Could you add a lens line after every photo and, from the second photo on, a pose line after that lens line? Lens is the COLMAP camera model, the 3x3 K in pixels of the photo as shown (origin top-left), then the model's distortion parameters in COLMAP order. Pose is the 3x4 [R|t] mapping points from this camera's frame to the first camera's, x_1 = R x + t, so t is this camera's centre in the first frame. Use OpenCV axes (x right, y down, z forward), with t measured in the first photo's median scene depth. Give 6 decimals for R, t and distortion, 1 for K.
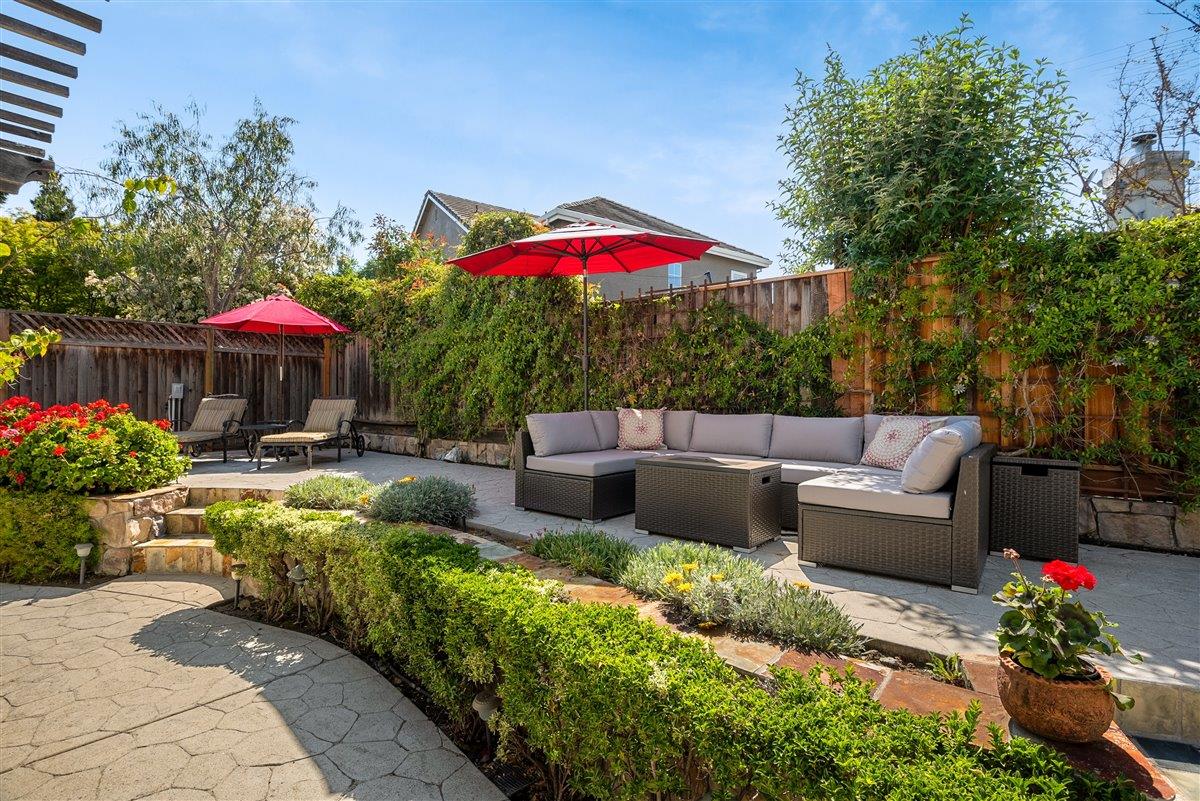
lens RADIAL K [[547.8, 0, 599.1], [0, 547.8, 397.8], [0, 0, 1]] dist [0.004267, -0.013642]
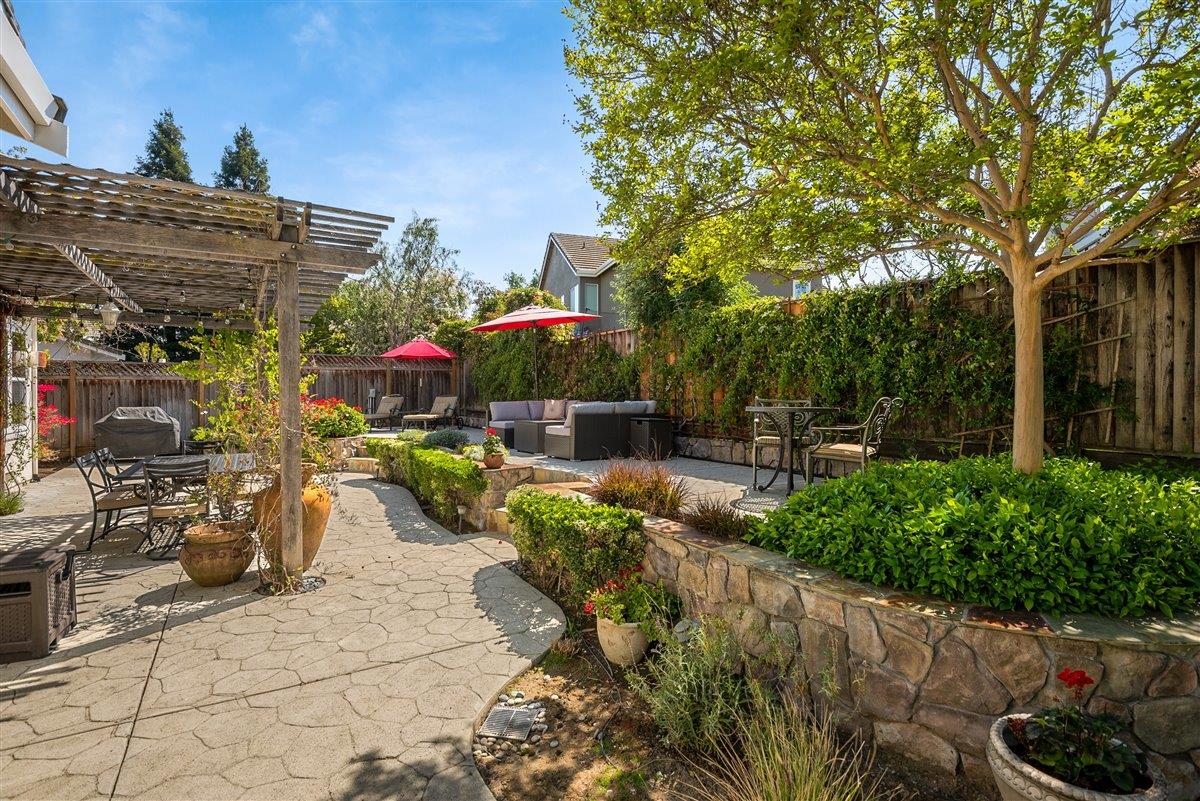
lens RADIAL K [[536.4, 0, 595.7], [0, 536.4, 397.6], [0, 0, 1]] dist [0.027656, -0.024411]
pose [[0.952701, -0.009127, -0.303772, 0.516267], [0.010895, 0.999932, 0.004126, 0.004089], [0.303714, -0.007241, 0.952736, -0.515086]]
